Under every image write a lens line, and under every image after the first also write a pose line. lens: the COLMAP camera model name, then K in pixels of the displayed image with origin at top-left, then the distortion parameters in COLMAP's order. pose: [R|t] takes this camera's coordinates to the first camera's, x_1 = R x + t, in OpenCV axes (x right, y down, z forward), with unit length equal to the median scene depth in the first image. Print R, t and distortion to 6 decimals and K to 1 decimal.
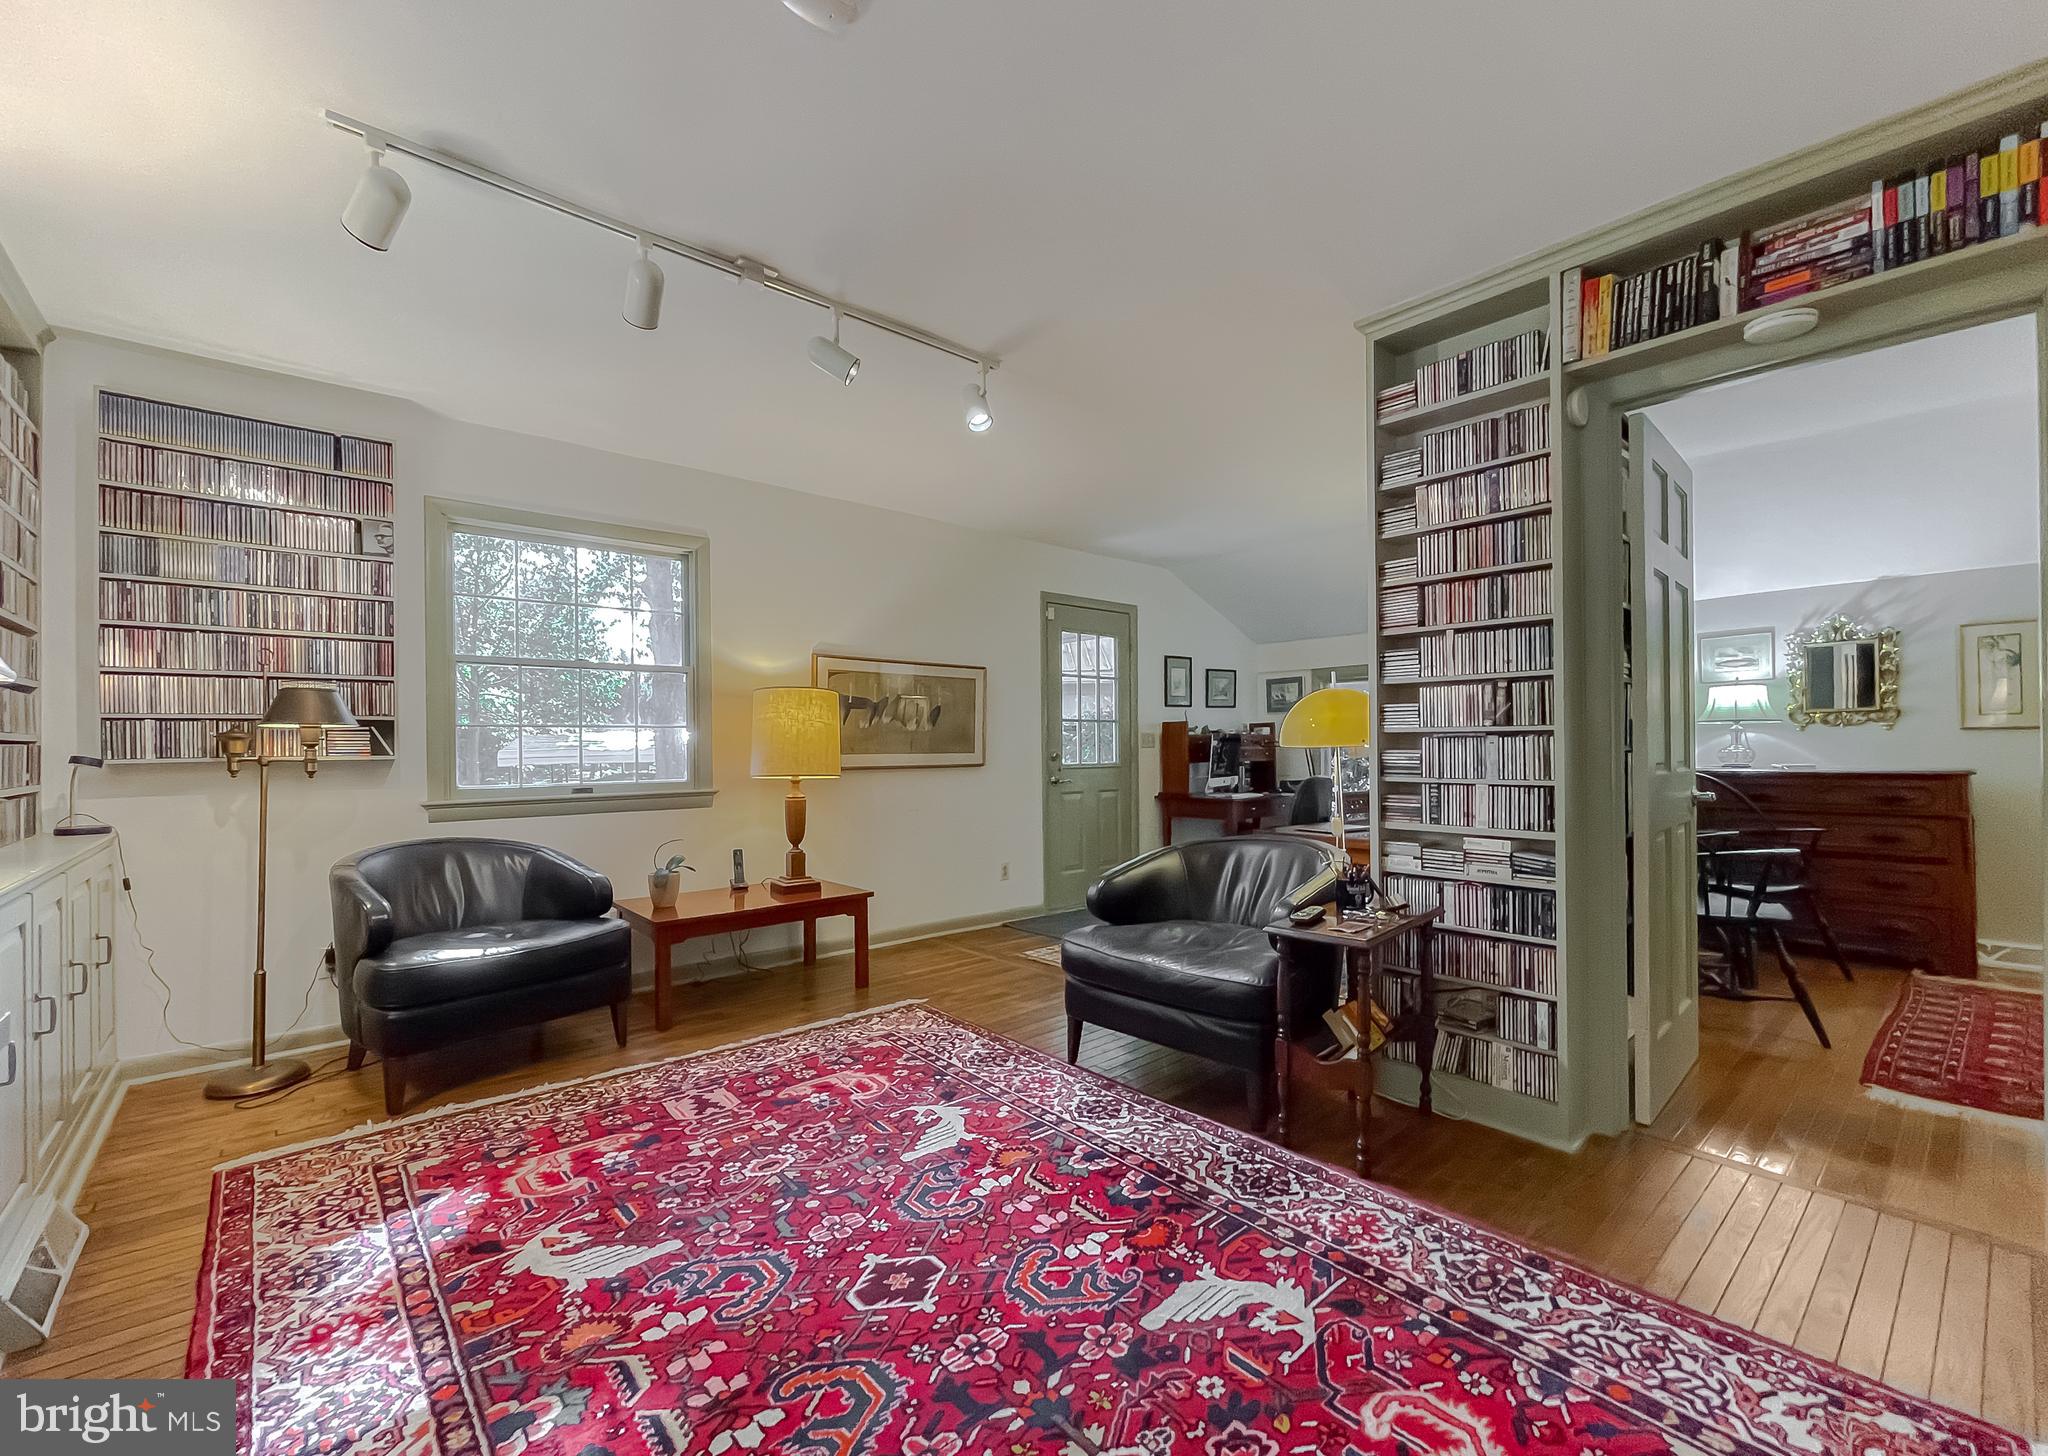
lens RADIAL K [[834.9, 0, 1016.2], [0, 834.9, 740.2], [0, 0, 1]] dist [-0.002308, 0.000632]
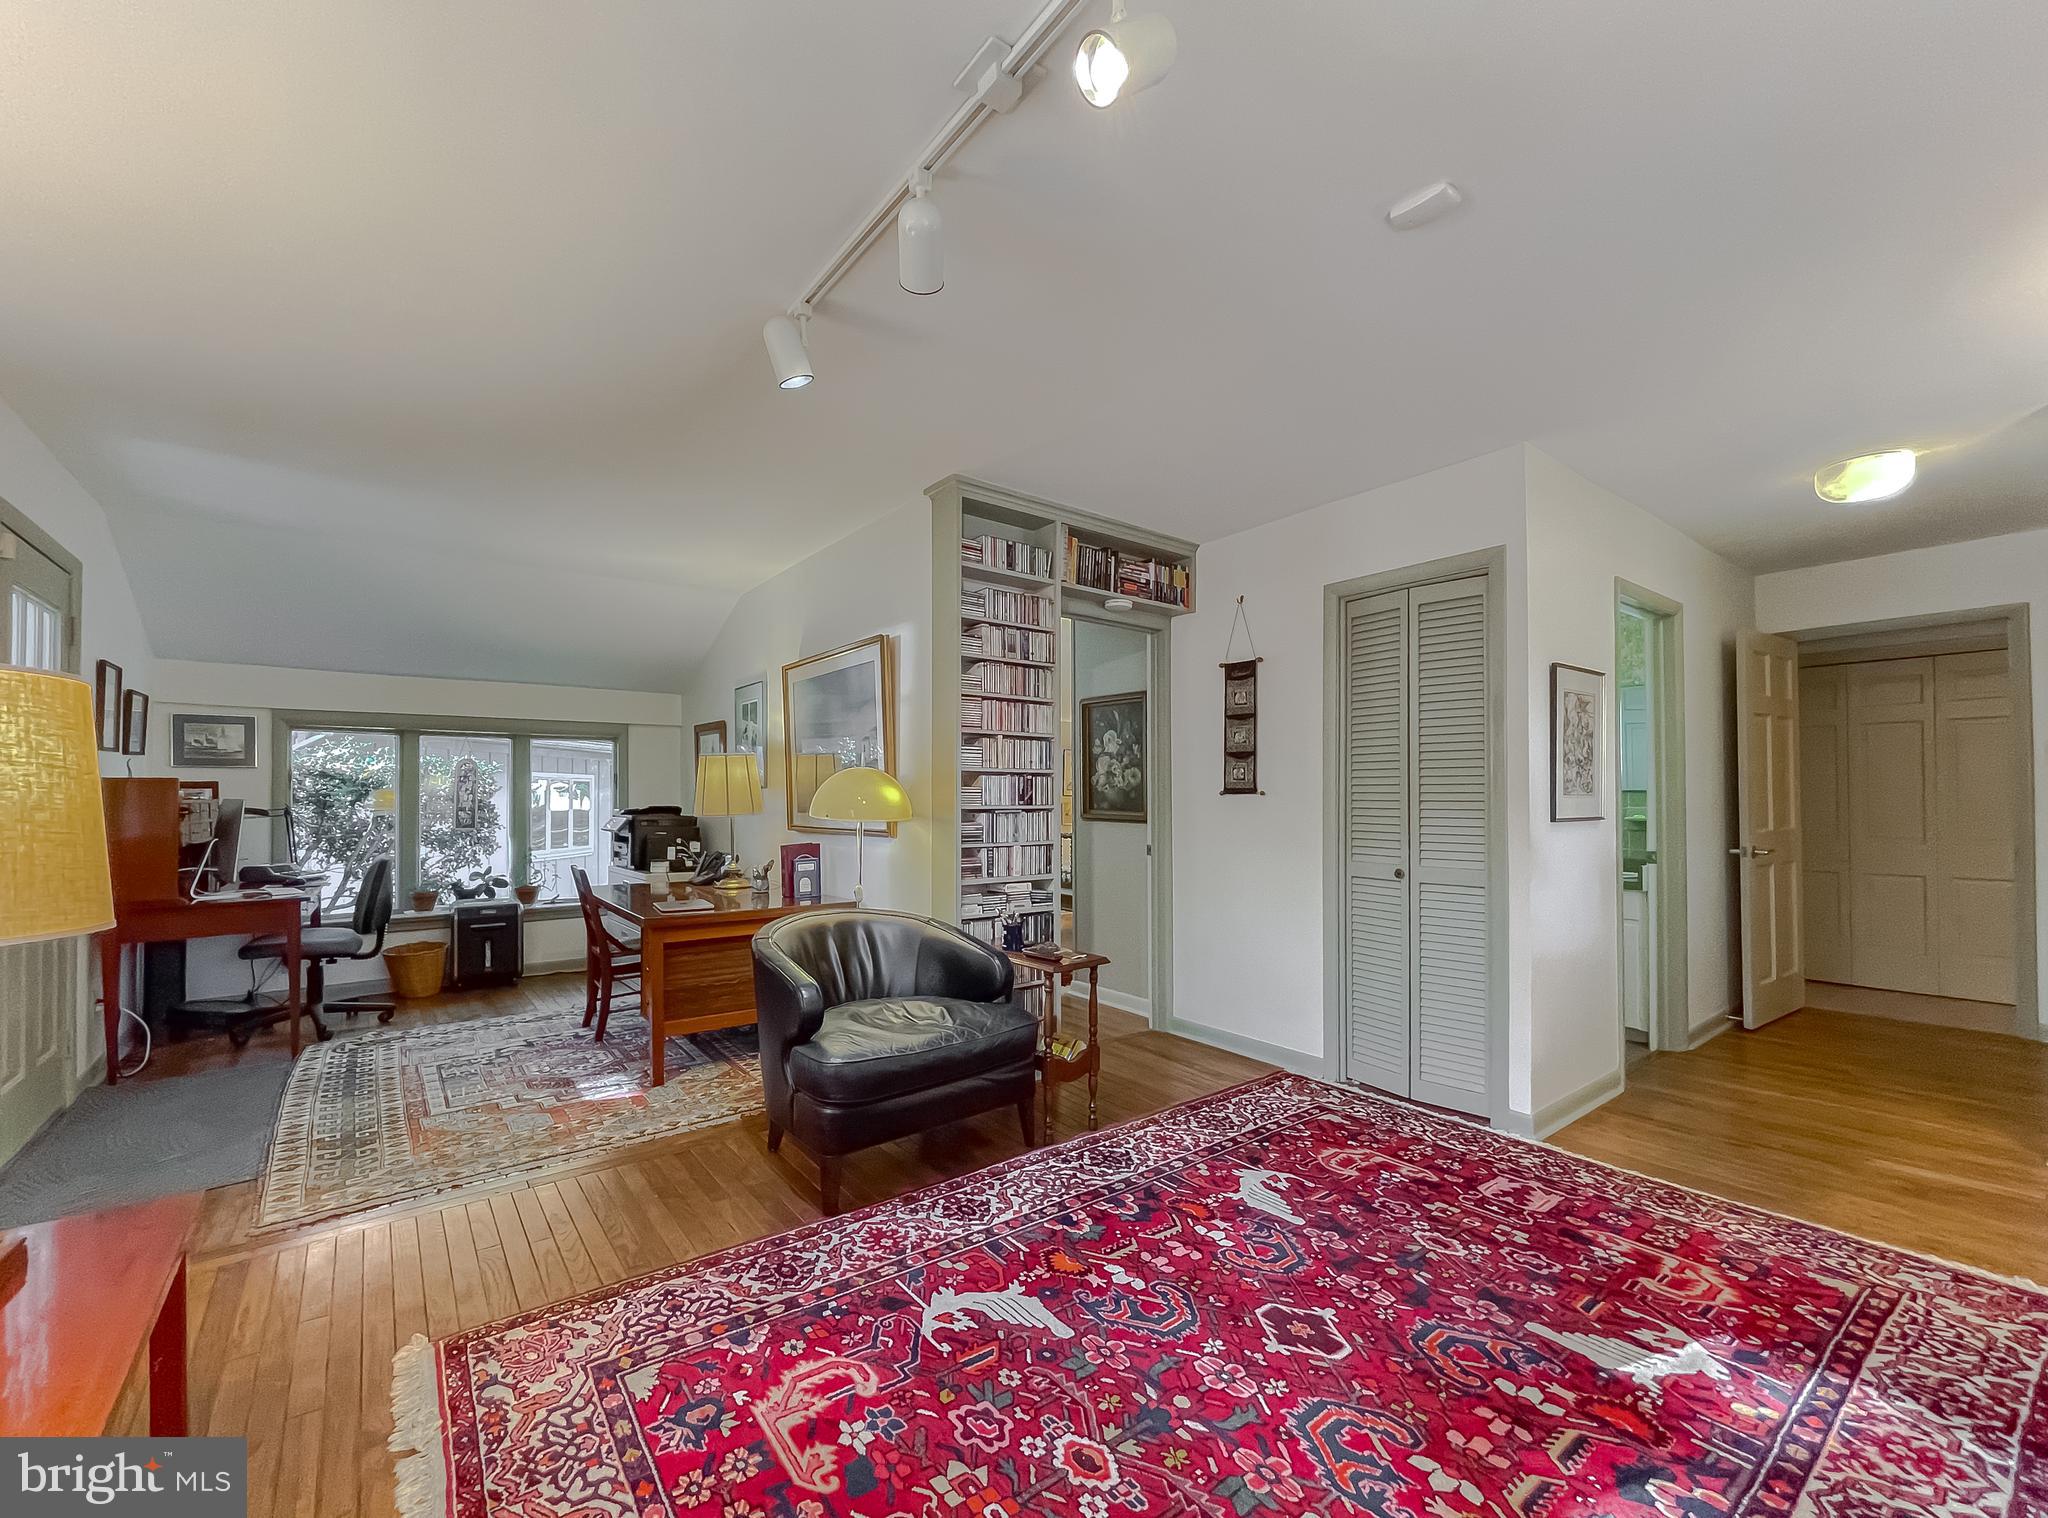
lens RADIAL K [[856.7, 0, 988.9], [0, 856.7, 783.3], [0, 0, 1]] dist [-0.007017, 0.002983]
pose [[0.076773, 0.029574, 0.996610, -1.114339], [-0.005651, 0.999557, -0.029226, -0.013270], [-0.997033, -0.003388, 0.076906, 1.146113]]
